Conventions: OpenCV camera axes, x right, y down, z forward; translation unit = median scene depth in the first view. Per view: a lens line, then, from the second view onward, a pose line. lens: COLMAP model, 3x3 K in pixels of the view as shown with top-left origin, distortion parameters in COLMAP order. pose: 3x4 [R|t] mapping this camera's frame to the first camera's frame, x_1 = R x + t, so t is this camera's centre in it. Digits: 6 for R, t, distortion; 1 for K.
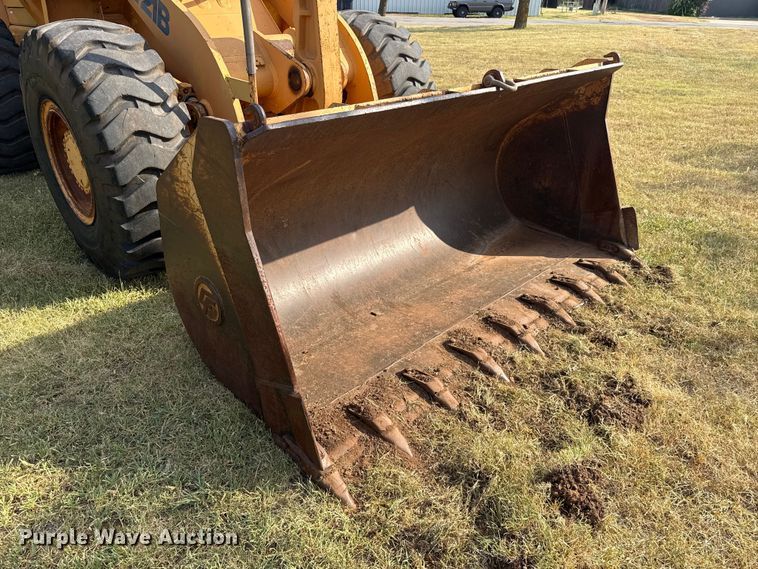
lens RADIAL K [[535.3, 0, 381.3], [0, 535.3, 287.7], [0, 0, 1]] dist [0.035003, -0.045433]
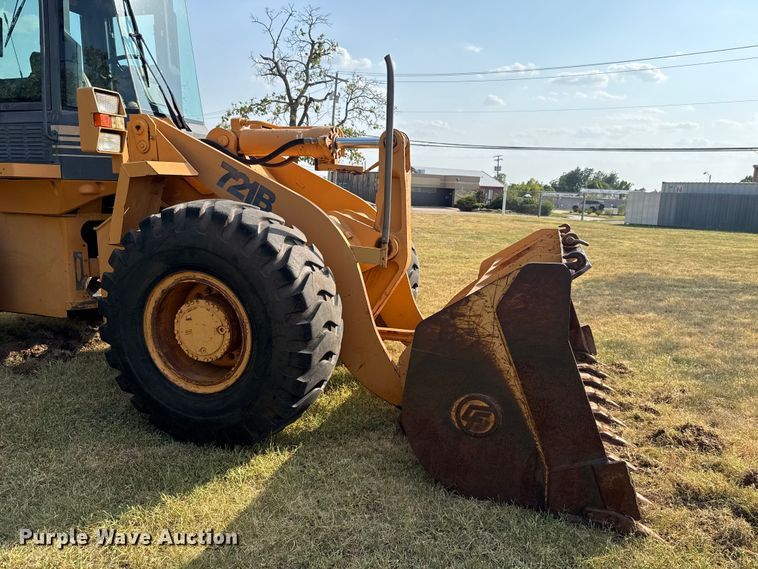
lens RADIAL K [[537.3, 0, 379.0], [0, 537.3, 284.5], [0, 0, 1]] dist [0.070615, -0.113710]
pose [[0.884170, -0.059324, 0.463384, -0.700018], [0.201426, 0.943378, -0.263562, 0.015117], [-0.421510, 0.326372, 0.846056, -0.006047]]
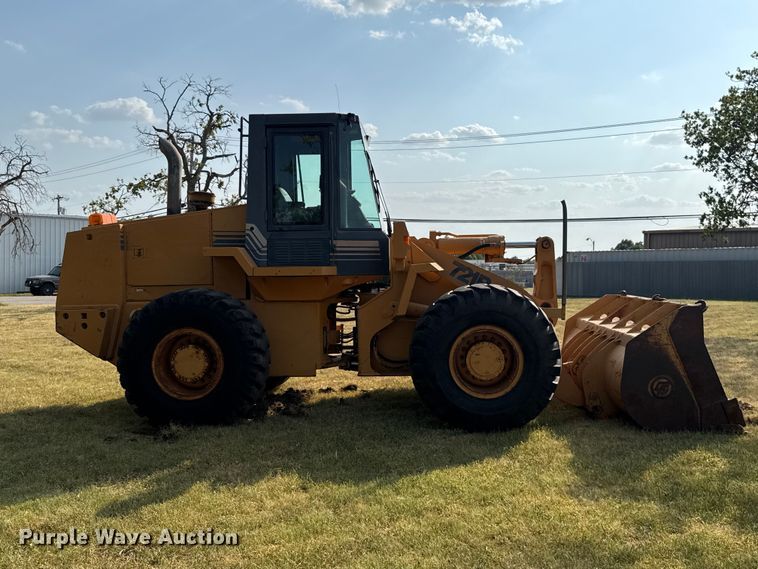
lens RADIAL K [[688.4, 0, 365.1], [0, 688.4, 285.4], [0, 0, 1]] dist [0.175753, -0.334480]
pose [[0.742251, -0.029664, 0.669465, -2.181937], [0.332604, 0.883589, -0.329614, 0.139796], [-0.581754, 0.467323, 0.665711, -0.310248]]
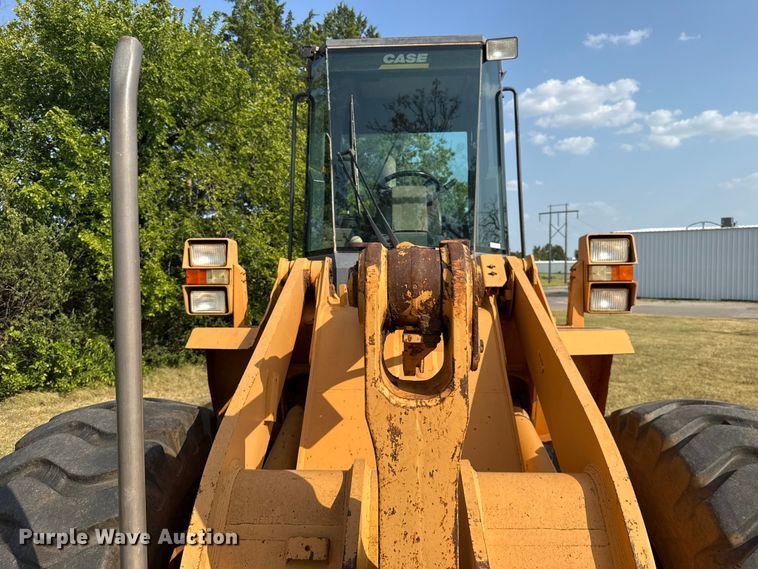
lens RADIAL K [[537.3, 0, 379.0], [0, 537.3, 284.5], [0, 0, 1]] dist [0.070615, -0.113710]
pose [[0.680796, 0.001208, -0.732472, 0.111957], [-0.347627, 0.880737, -0.321649, -0.457443], [0.644726, 0.473604, 0.600022, 0.647670]]
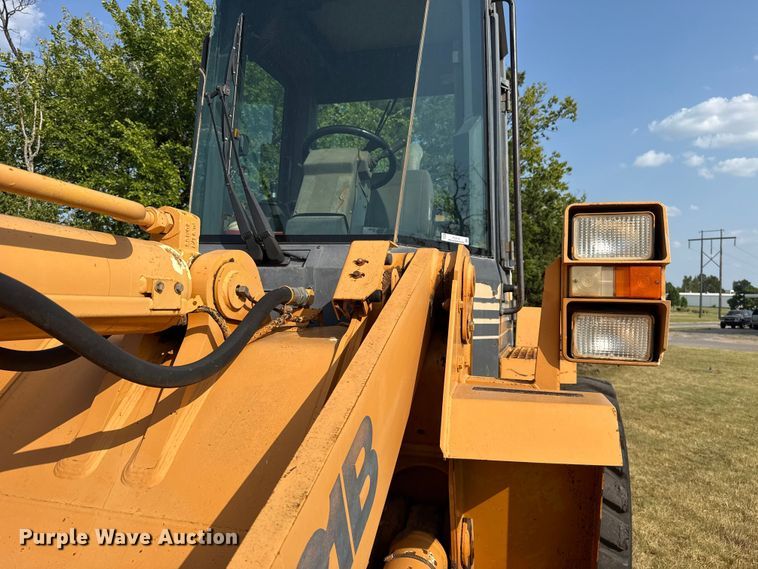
lens RADIAL K [[535.3, 0, 381.3], [0, 535.3, 287.7], [0, 0, 1]] dist [0.035003, -0.045433]
pose [[0.494239, -0.010646, -0.869261, 0.015946], [-0.445818, 0.855321, -0.263956, -0.661364], [0.746307, 0.517989, 0.417987, 1.042393]]
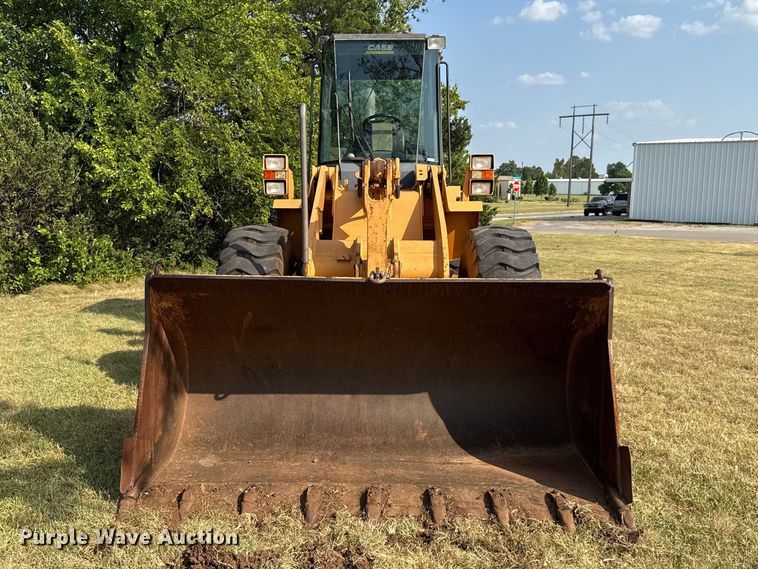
lens RADIAL K [[688.4, 0, 365.1], [0, 688.4, 285.4], [0, 0, 1]] dist [0.175753, -0.334480]
pose [[0.692577, 0.087906, -0.715967, 0.973464], [-0.351242, 0.908029, -0.228279, 0.012005], [0.630052, 0.409579, 0.659757, -0.055526]]
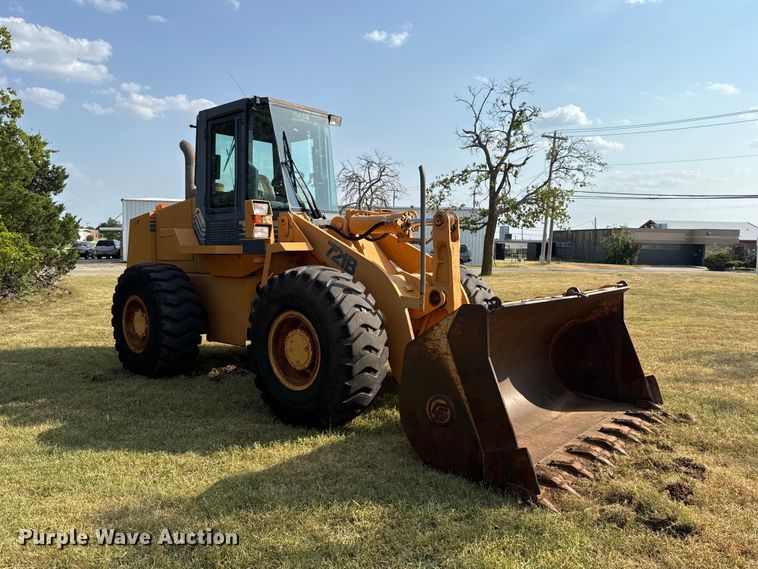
lens RADIAL K [[561.9, 0, 376.9], [0, 561.9, 284.7], [0, 0, 1]] dist [0.182700, -0.393130]
pose [[0.997359, -0.011361, 0.071730, -0.433007], [0.040672, 0.905648, -0.422076, 0.278111], [-0.060167, 0.423879, 0.903718, -0.525975]]
